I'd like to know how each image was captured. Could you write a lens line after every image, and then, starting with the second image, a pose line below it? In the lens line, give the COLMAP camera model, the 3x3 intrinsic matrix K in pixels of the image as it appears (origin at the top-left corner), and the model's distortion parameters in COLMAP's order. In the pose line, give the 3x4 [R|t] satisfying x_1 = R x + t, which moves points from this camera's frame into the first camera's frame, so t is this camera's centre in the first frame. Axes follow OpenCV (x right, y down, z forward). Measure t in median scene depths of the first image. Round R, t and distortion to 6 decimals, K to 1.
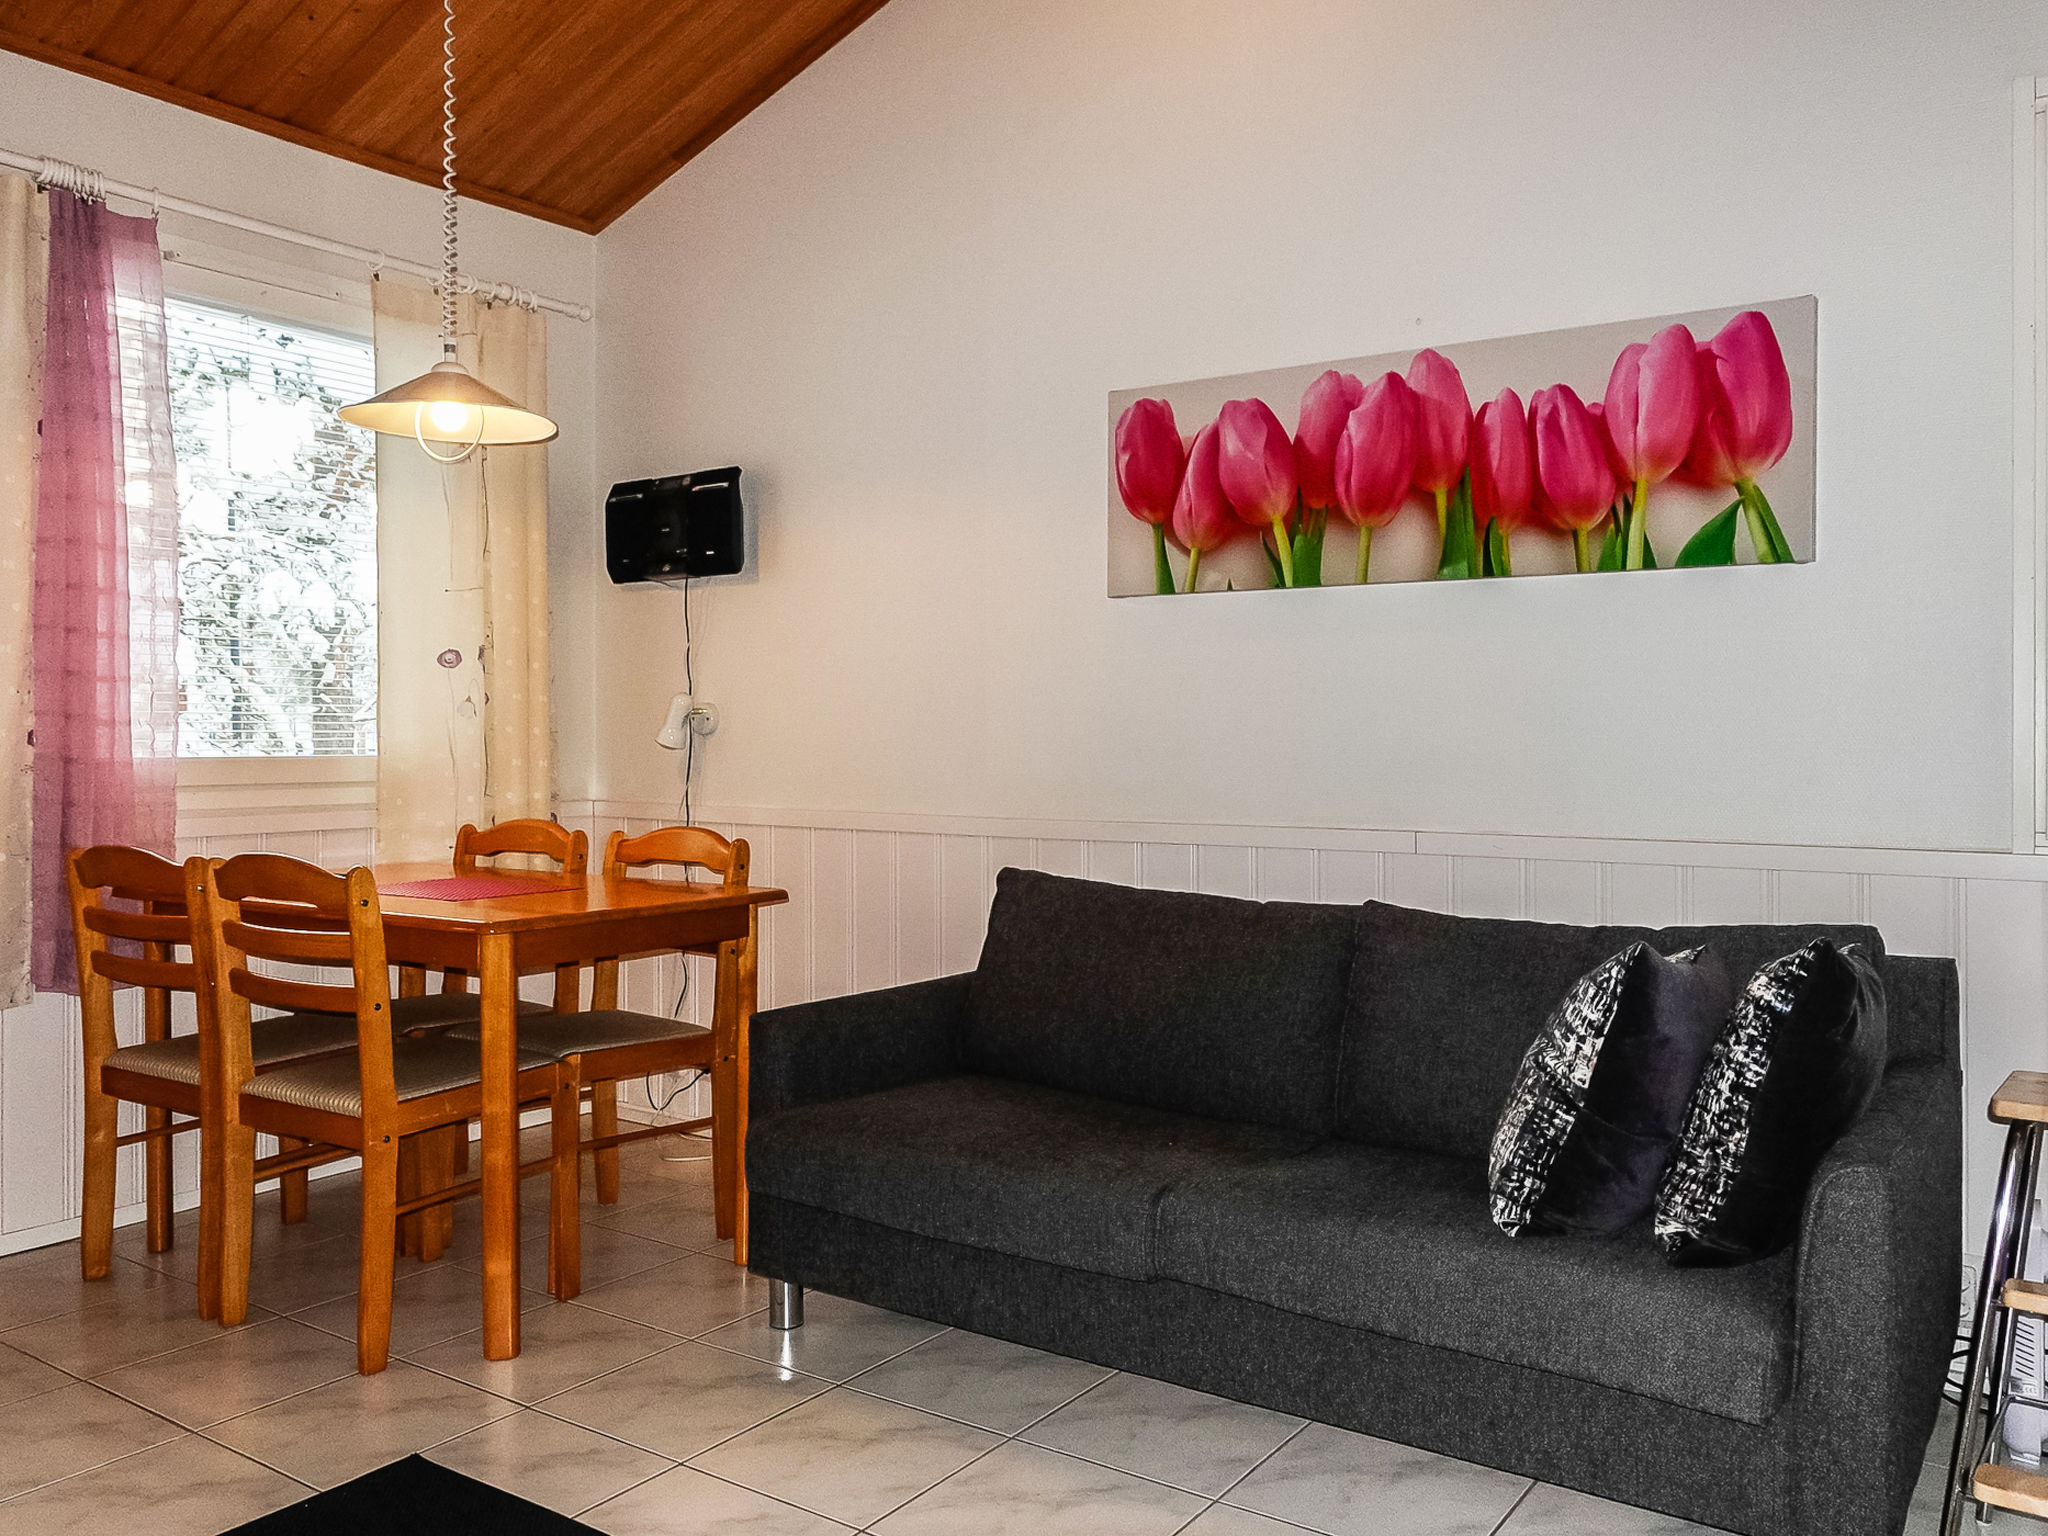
lens RADIAL K [[1610.8, 0, 1021.9], [0, 1610.8, 741.0], [0, 0, 1]] dist [0.002484, 0.007149]
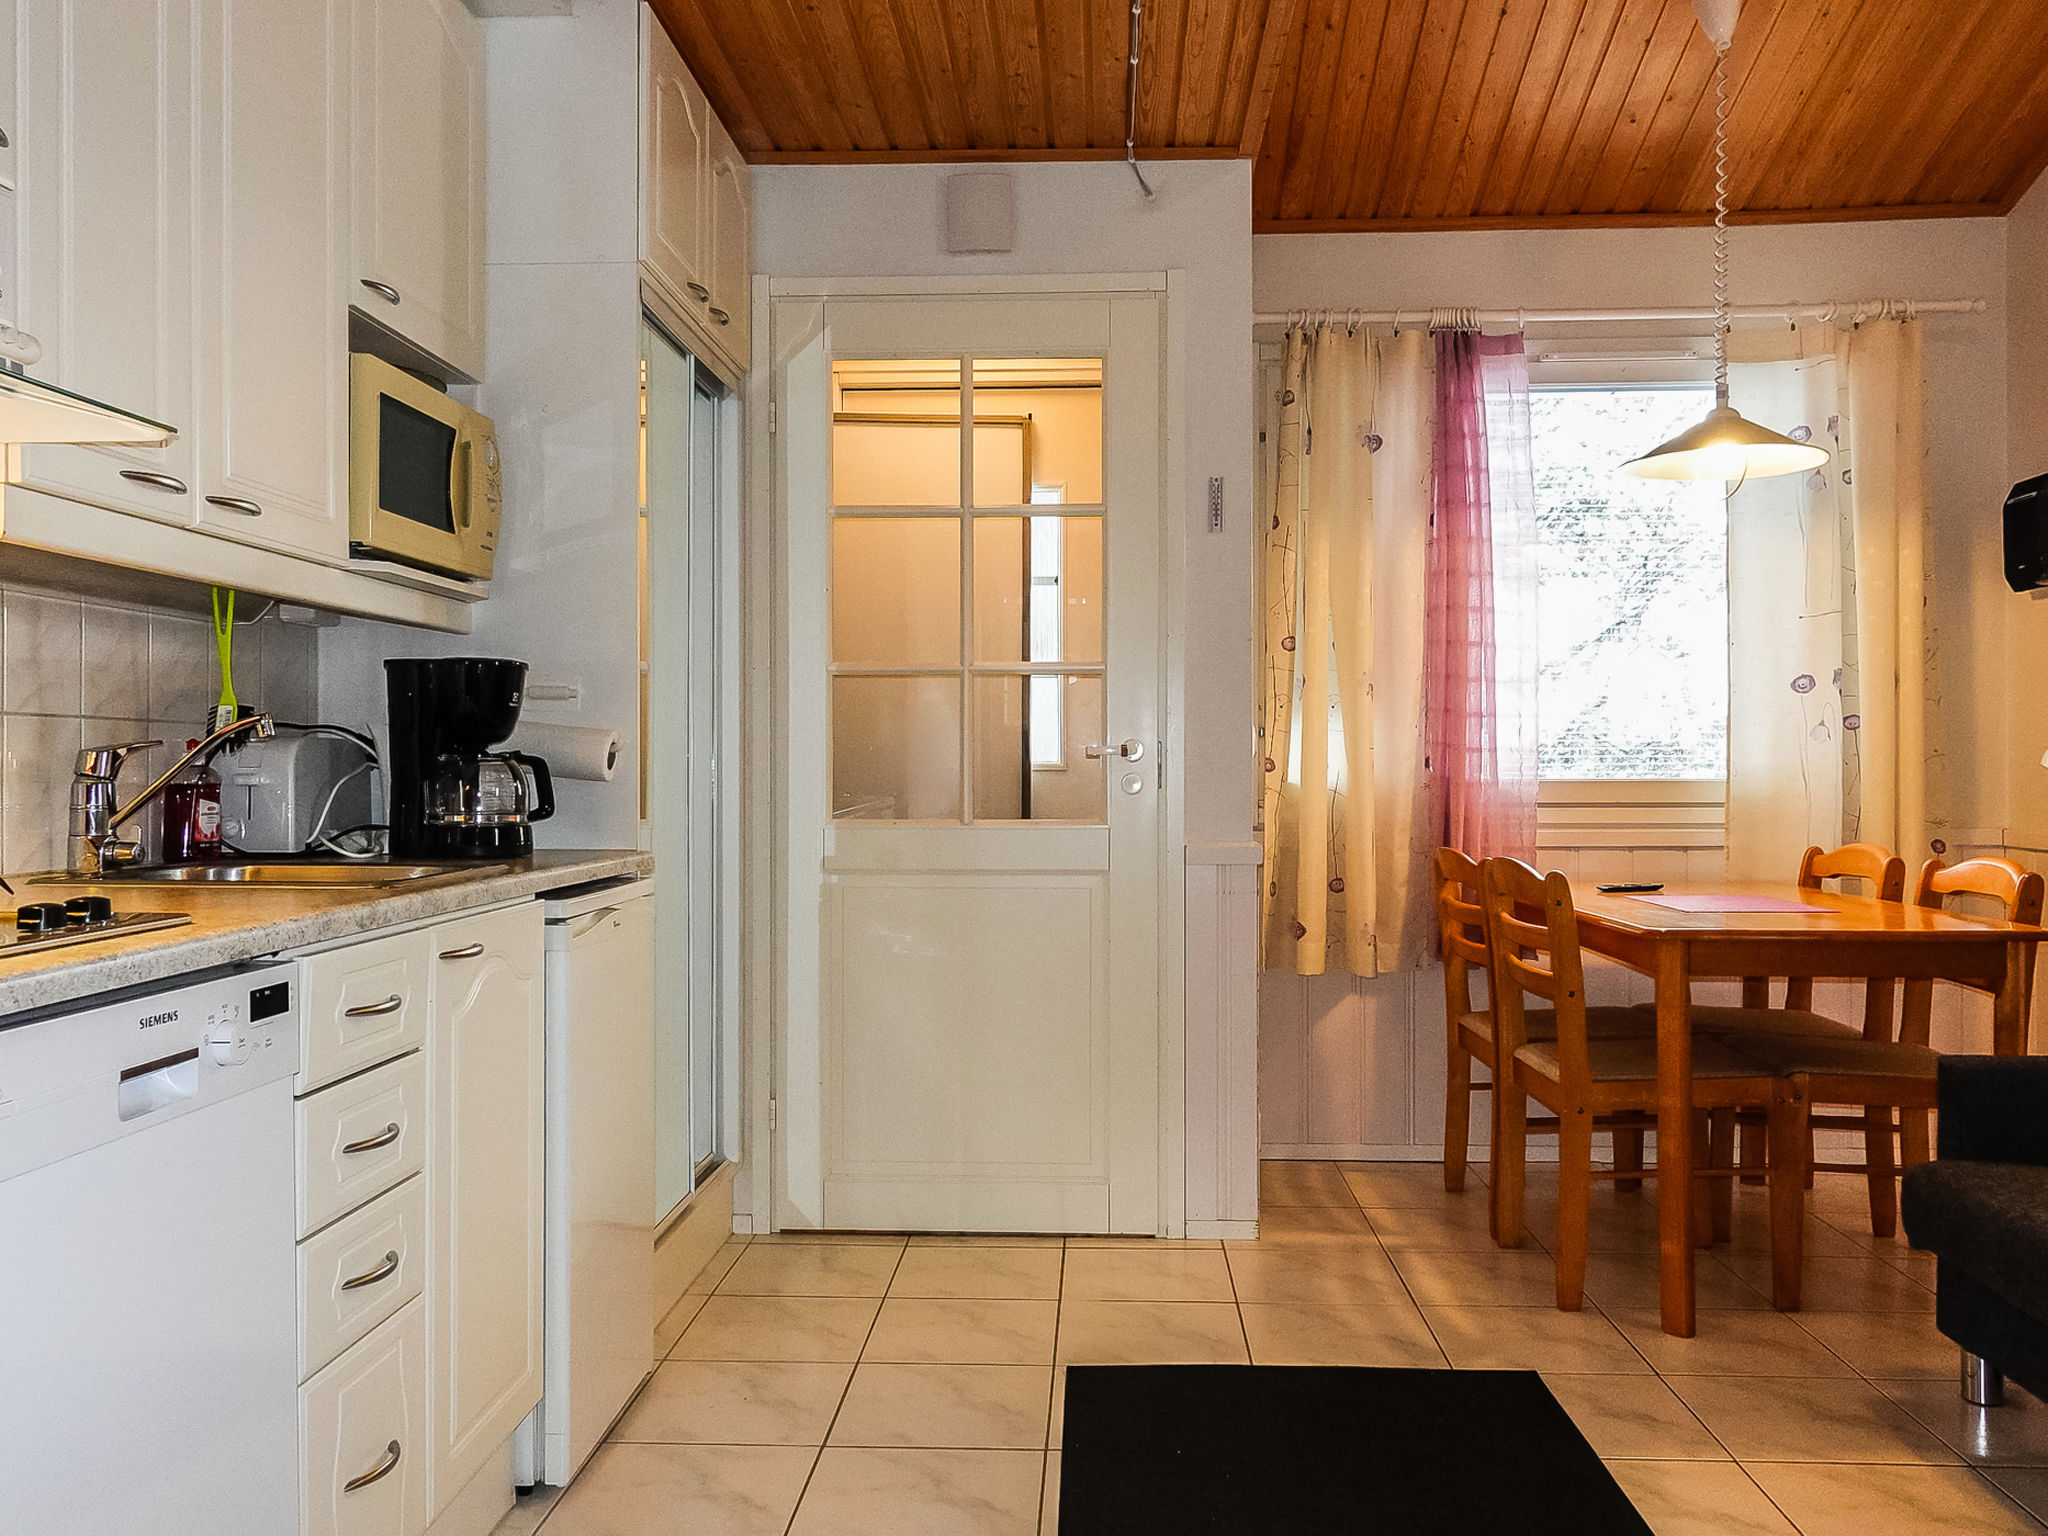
lens RADIAL K [[1609.0, 0, 1033.1], [0, 1609.0, 773.8], [0, 0, 1]] dist [-0.002686, 0.001812]
pose [[0.530879, 0.001079, -0.847447, 0.309123], [0.001635, 0.999996, 0.002298, 0.003497], [0.847446, -0.002606, 0.530875, 0.054986]]
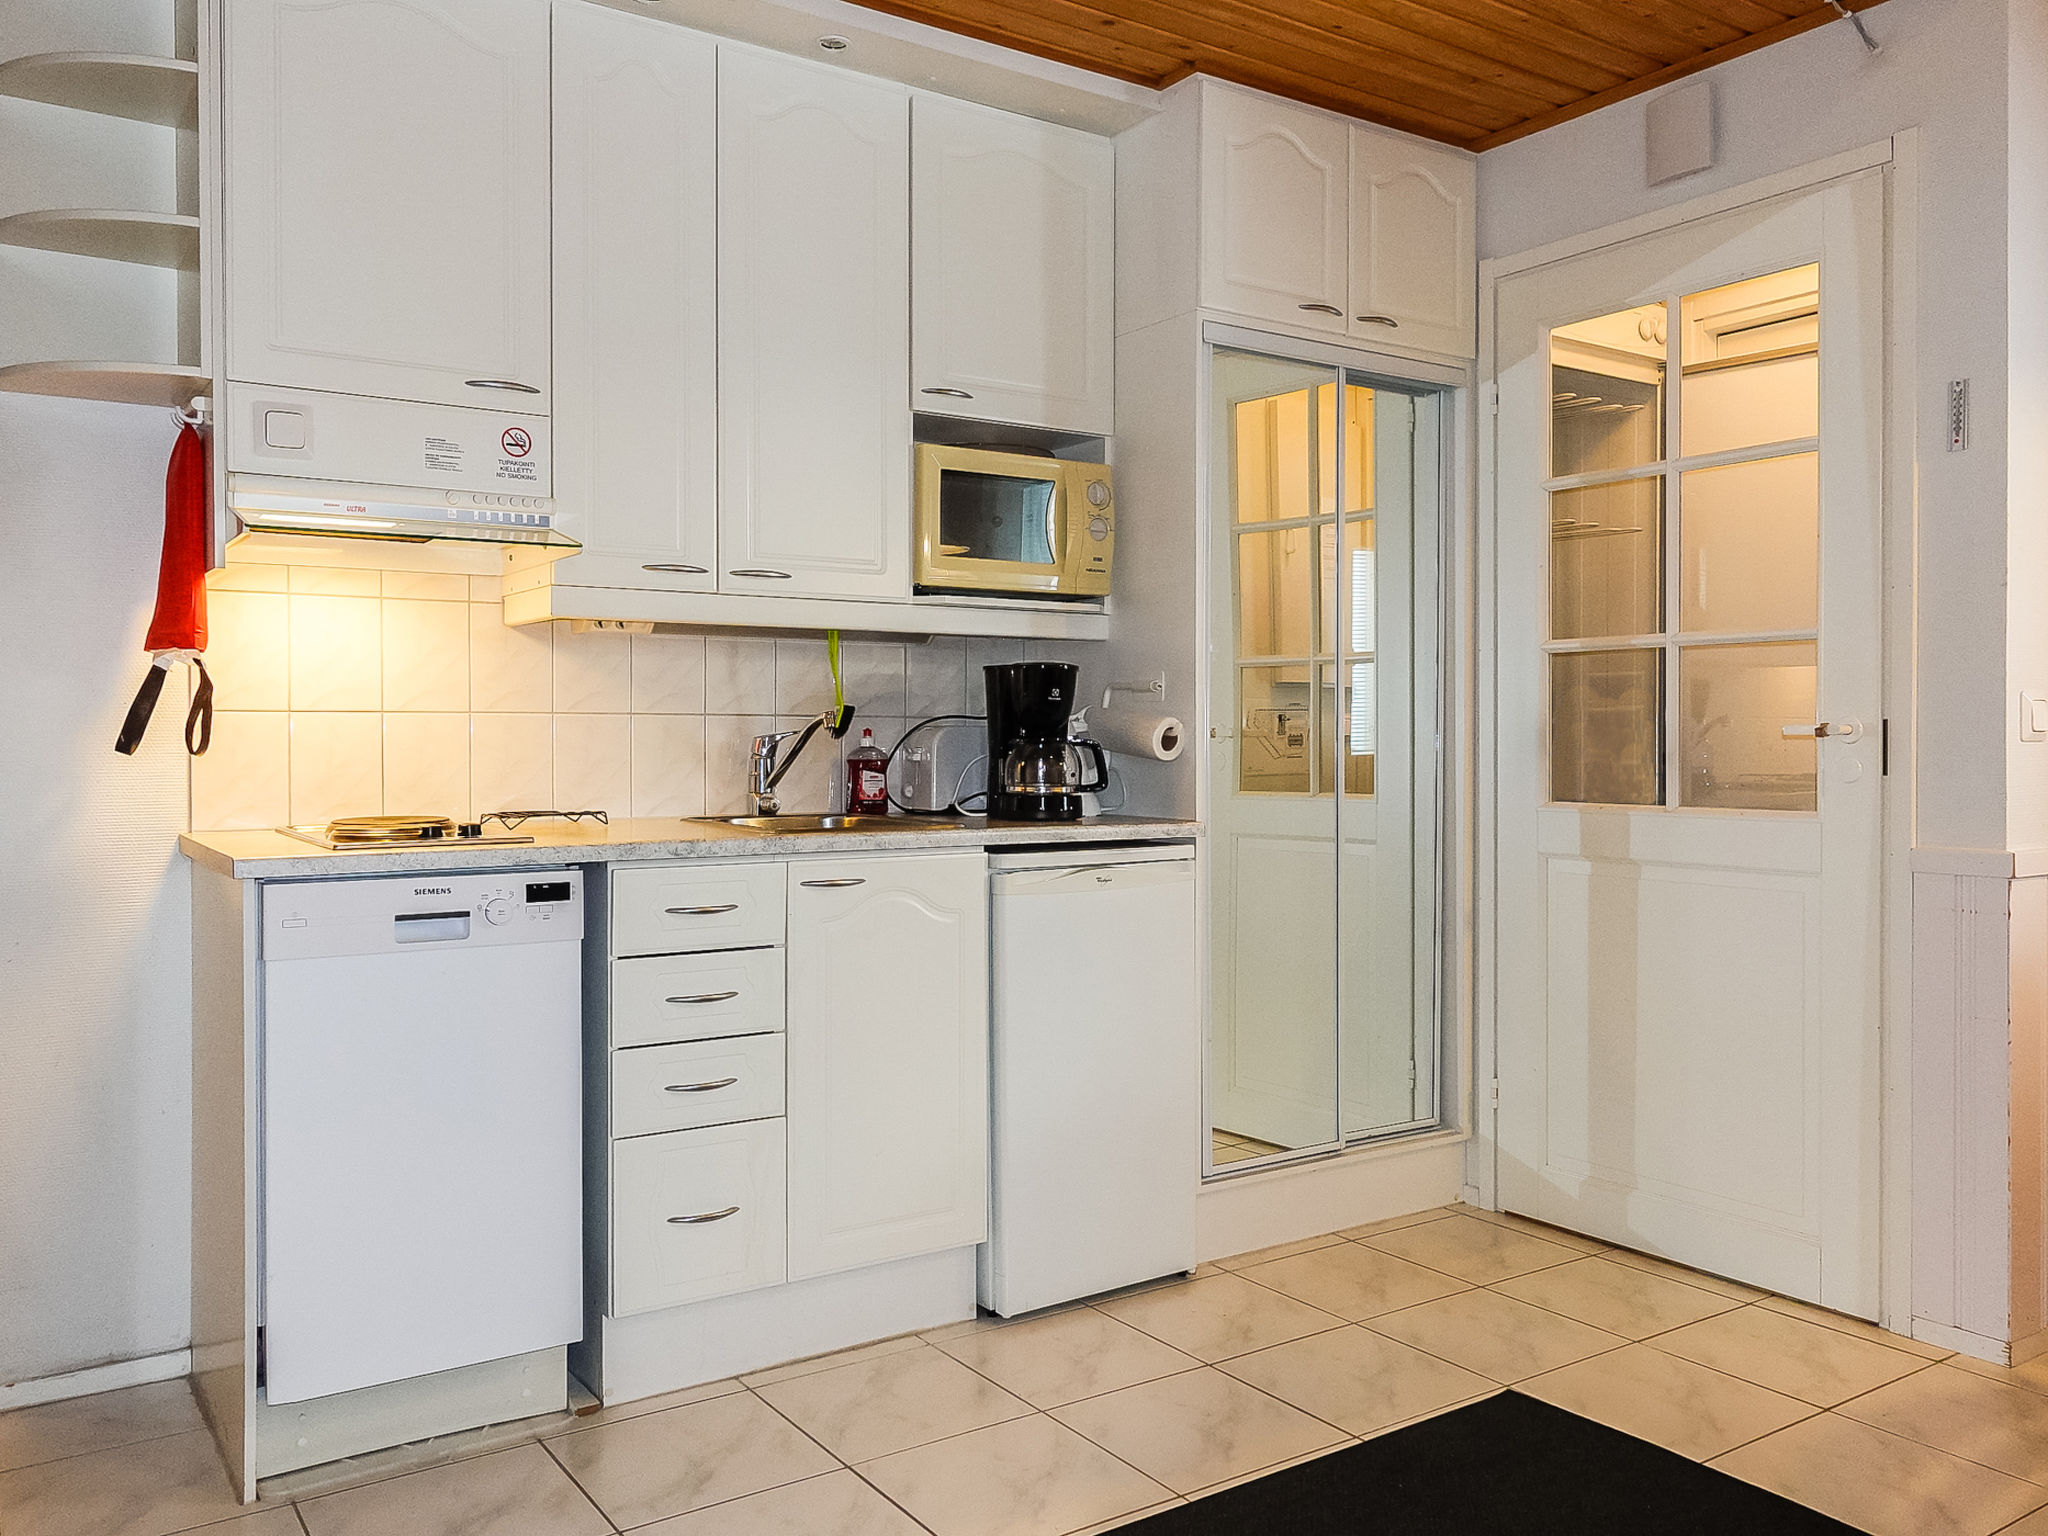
lens RADIAL K [[1601.4, 0, 1018.9], [0, 1601.4, 750.3], [0, 0, 1]] dist [-0.006115, 0.007350]
pose [[-0.365071, 0.004042, -0.930971, 0.426423], [-0.001317, 0.999987, 0.004858, -0.001908], [0.930979, 0.003000, -0.365061, 0.594536]]
